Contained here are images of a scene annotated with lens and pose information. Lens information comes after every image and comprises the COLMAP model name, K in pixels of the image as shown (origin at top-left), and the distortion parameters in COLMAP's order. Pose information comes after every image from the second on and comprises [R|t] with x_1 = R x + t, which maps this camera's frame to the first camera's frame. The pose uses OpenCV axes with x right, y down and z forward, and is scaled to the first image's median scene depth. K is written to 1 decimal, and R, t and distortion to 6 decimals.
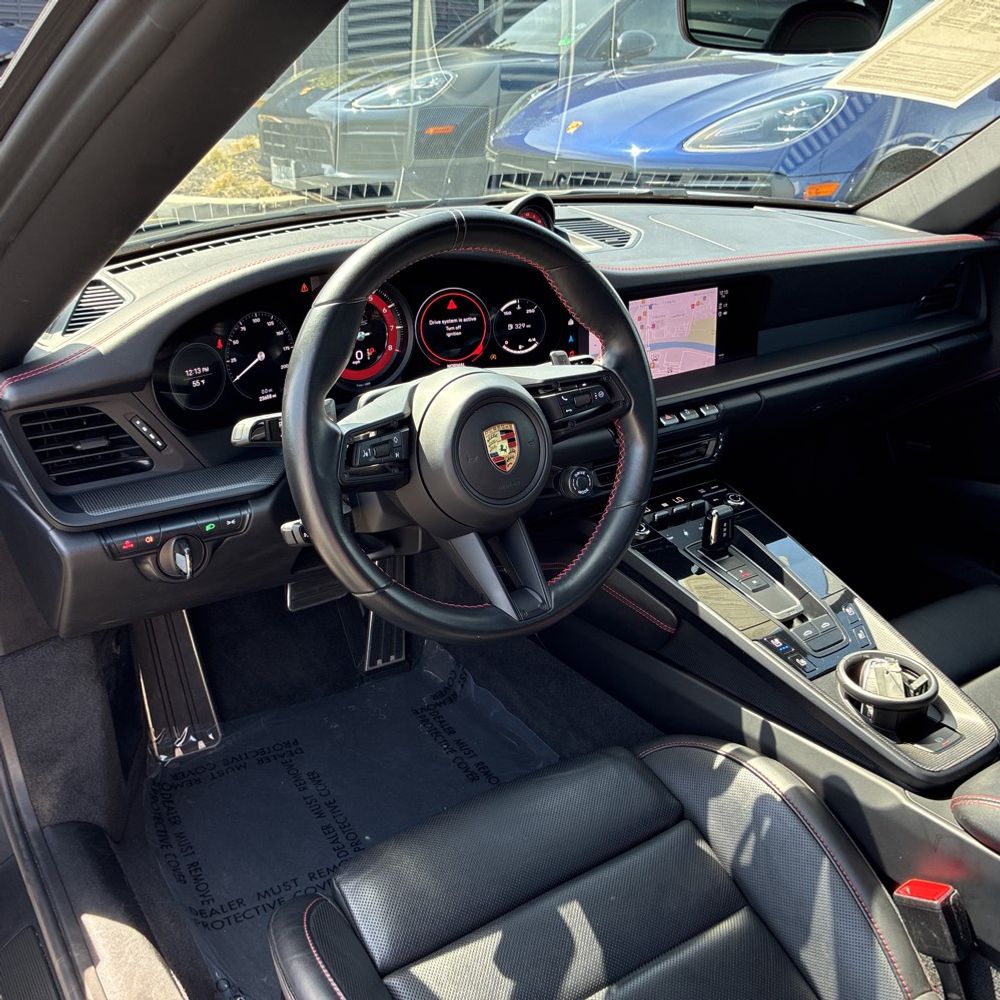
lens RADIAL K [[1009.6, 0, 502.4], [0, 1009.6, 497.2], [0, 0, 1]] dist [0.017548, 0.000000]
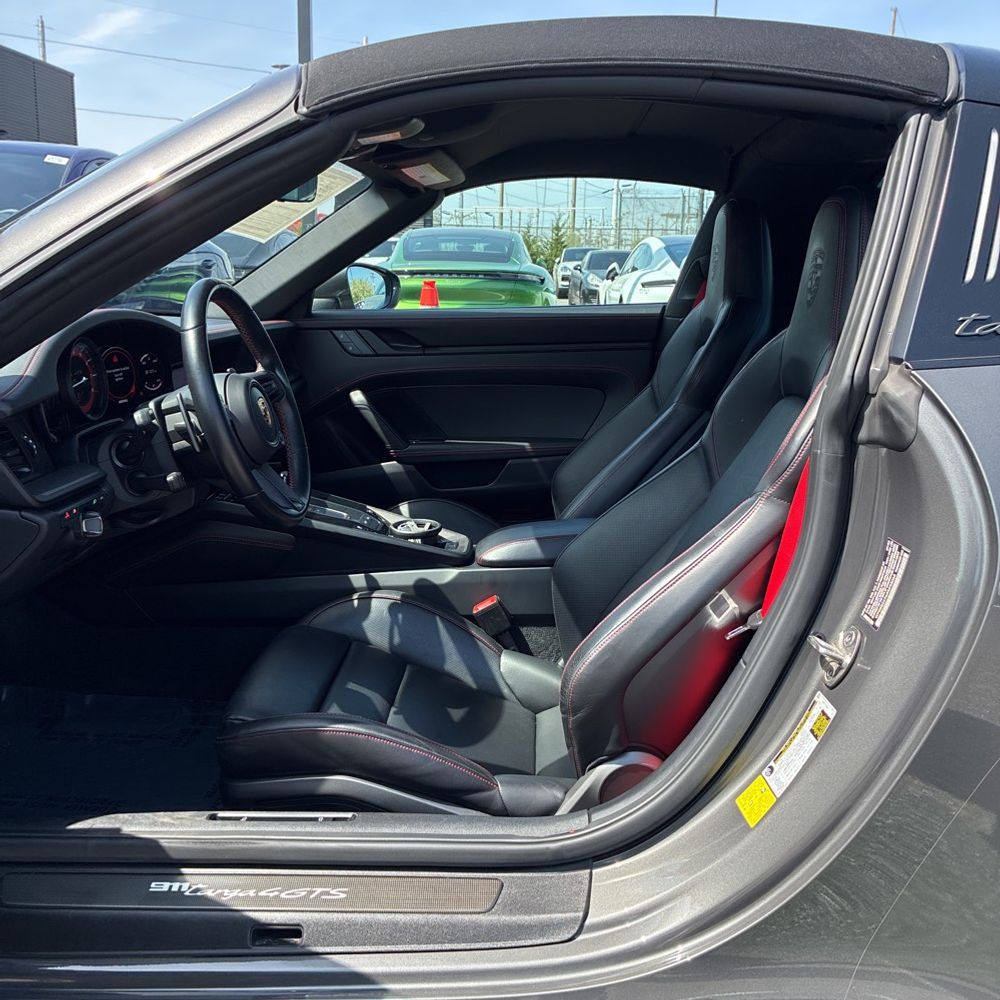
lens RADIAL K [[1009.6, 0, 511.3], [0, 1009.6, 491.4], [0, 0, 1]] dist [0.017548, 0.000000]
pose [[0.581899, -0.182387, 0.792546, -0.917519], [0.311078, 0.950335, -0.009699, 0.180779], [-0.751415, 0.252187, 0.609736, -0.253785]]
